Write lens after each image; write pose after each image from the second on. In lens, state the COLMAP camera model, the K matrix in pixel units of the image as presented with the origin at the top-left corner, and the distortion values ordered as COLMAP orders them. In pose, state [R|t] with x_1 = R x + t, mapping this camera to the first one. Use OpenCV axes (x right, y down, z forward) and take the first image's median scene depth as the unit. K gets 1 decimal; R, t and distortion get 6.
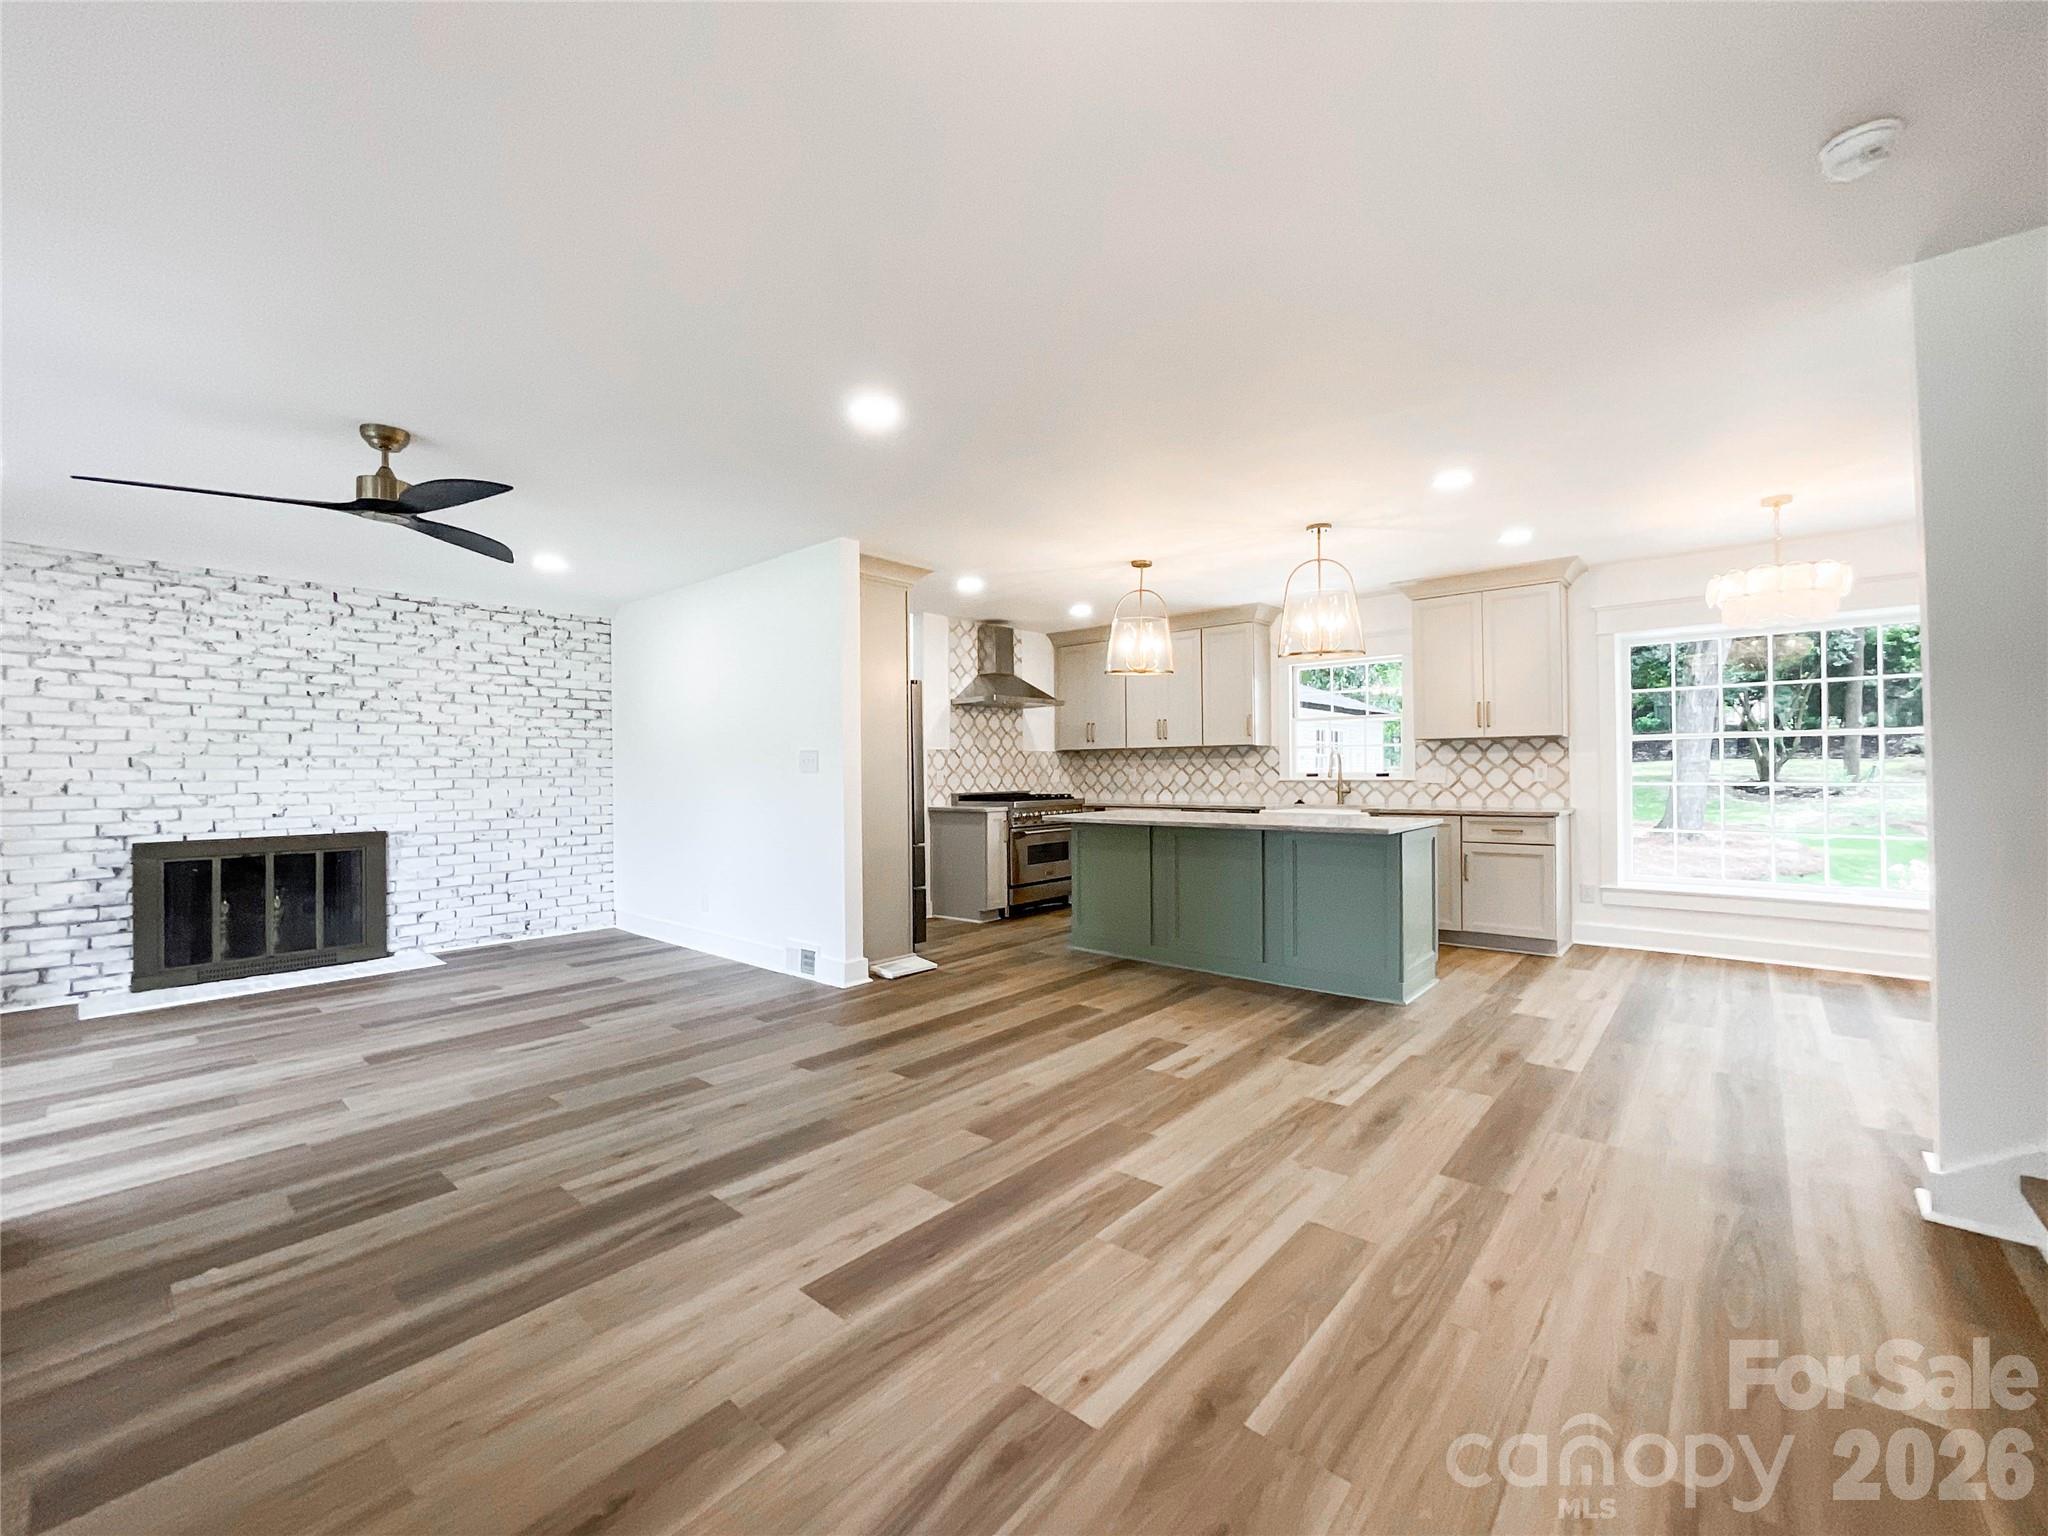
lens RADIAL K [[838.5, 0, 1027.3], [0, 838.5, 773.4], [0, 0, 1]] dist [-0.016661, 0.004132]
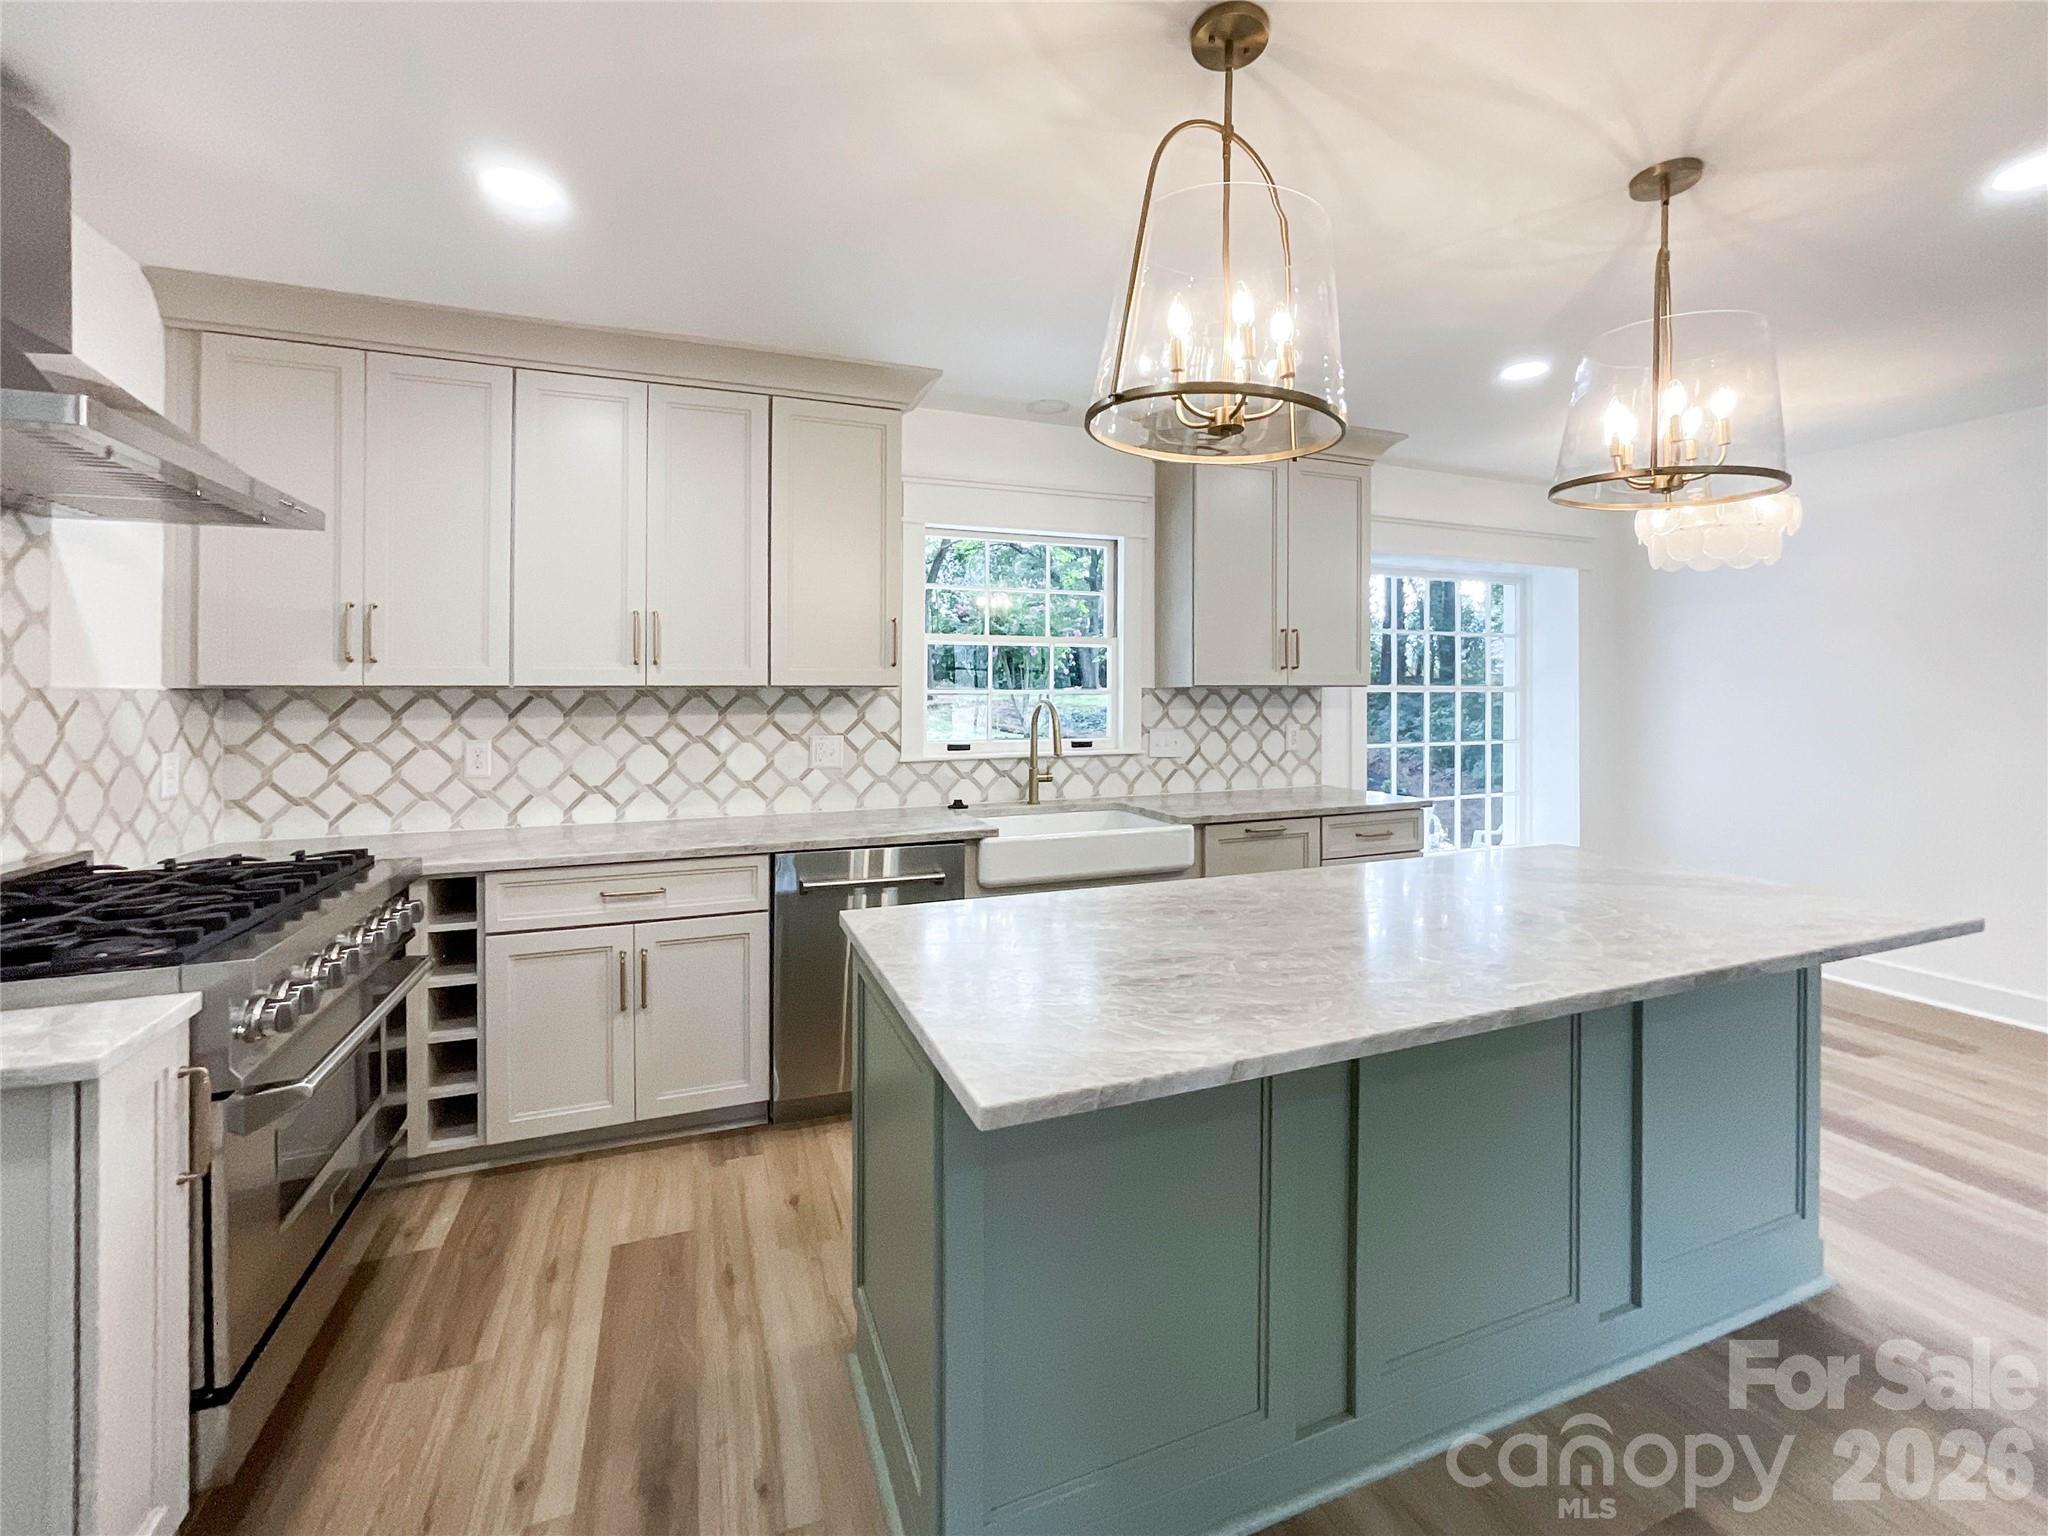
lens RADIAL K [[878.4, 0, 1026.5], [0, 878.4, 697.4], [0, 0, 1]] dist [-0.020820, 0.014884]
pose [[0.469231, 0.002925, 0.883071, -0.124946], [0.001518, 0.999990, -0.004120, -0.029873], [-0.883074, 0.003274, 0.469222, 0.810220]]
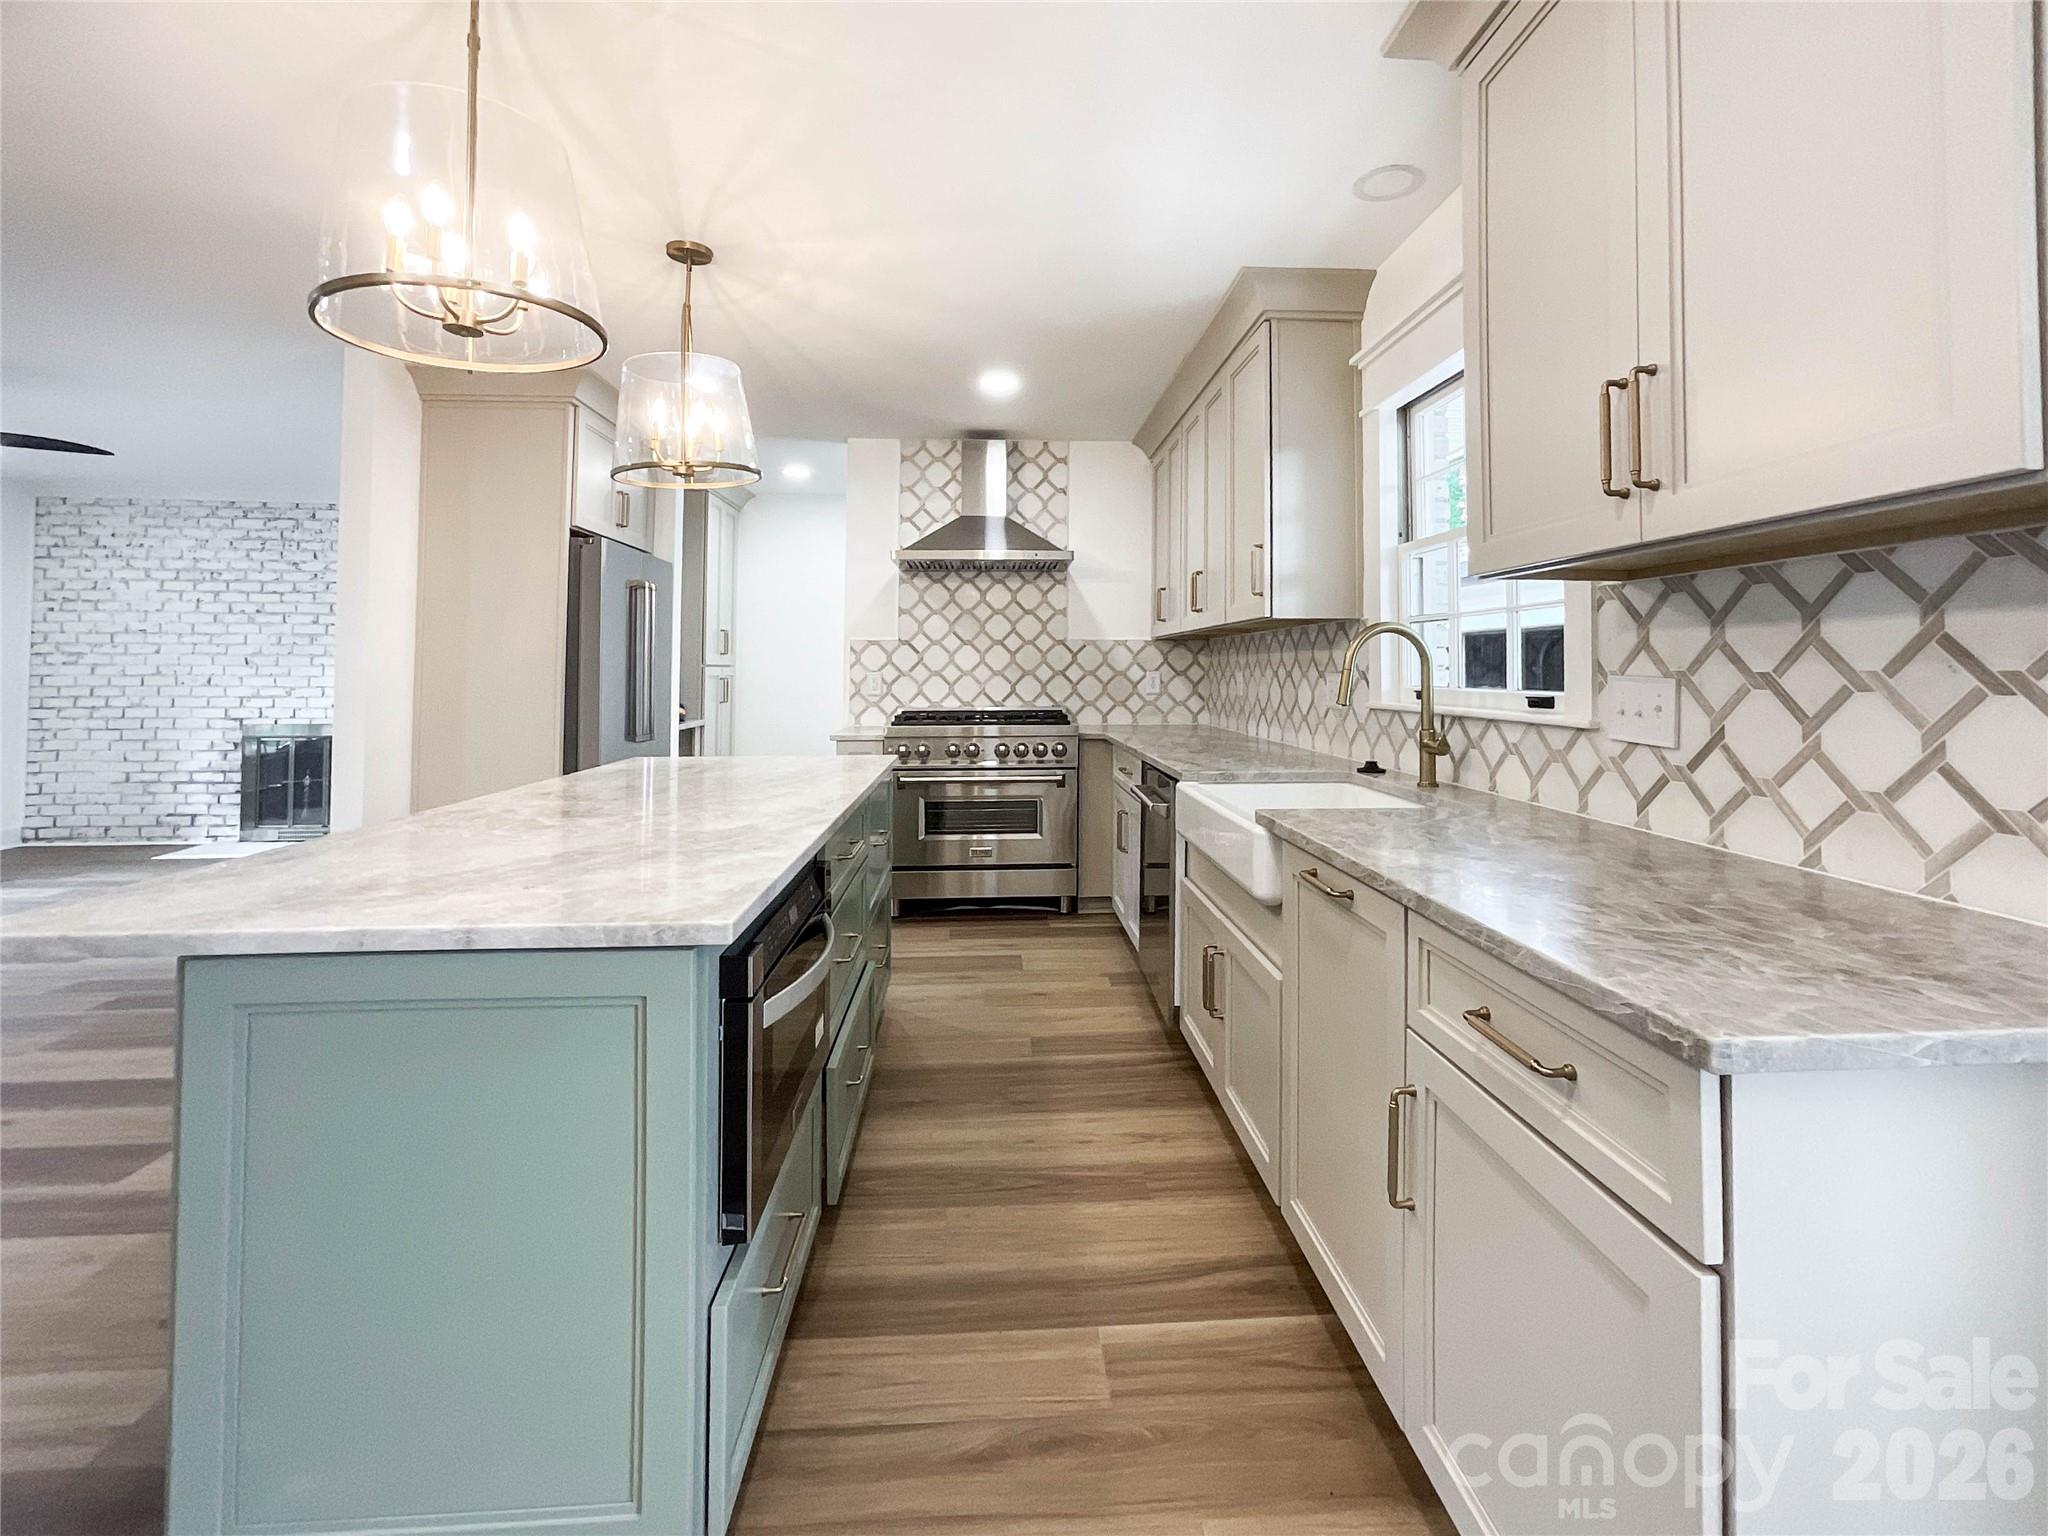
lens RADIAL K [[886.2, 0, 1036.9], [0, 886.2, 653.2], [0, 0, 1]] dist [-0.015663, 0.006157]
pose [[0.700972, -0.004992, -0.713171, 0.562323], [-0.006930, 0.999881, -0.013810, -0.011285], [0.713155, 0.014623, 0.700854, 0.695124]]
